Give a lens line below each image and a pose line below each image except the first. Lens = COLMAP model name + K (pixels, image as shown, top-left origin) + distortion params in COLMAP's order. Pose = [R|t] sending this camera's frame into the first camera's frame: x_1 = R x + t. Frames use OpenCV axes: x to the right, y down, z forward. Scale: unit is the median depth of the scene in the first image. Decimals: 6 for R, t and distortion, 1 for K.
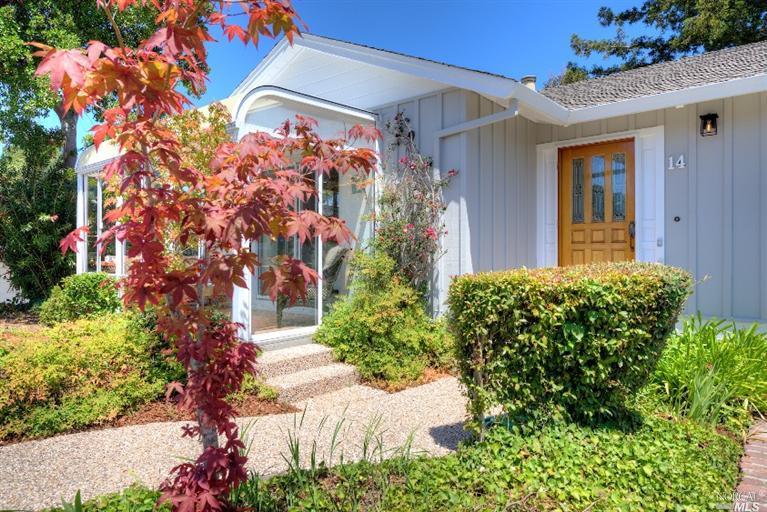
lens RADIAL K [[510.6, 0, 383.5], [0, 510.6, 256.0], [0, 0, 1]] dist [-0.028406, -0.000803]
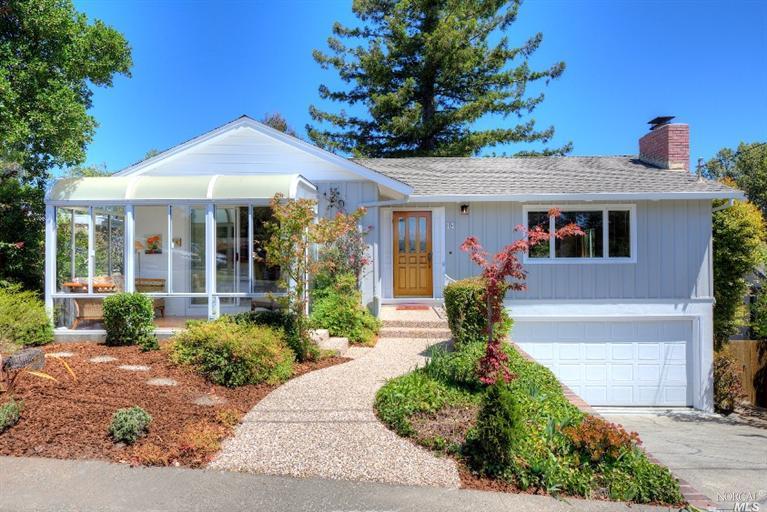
lens RADIAL K [[444.4, 0, 380.1], [0, 444.4, 240.5], [0, 0, 1]] dist [0.002885, -0.001168]
pose [[0.792560, 0.026490, 0.609219, -0.677005], [-0.001338, 0.999129, -0.041704, -0.042310], [-0.609793, 0.032238, 0.791905, -0.236089]]
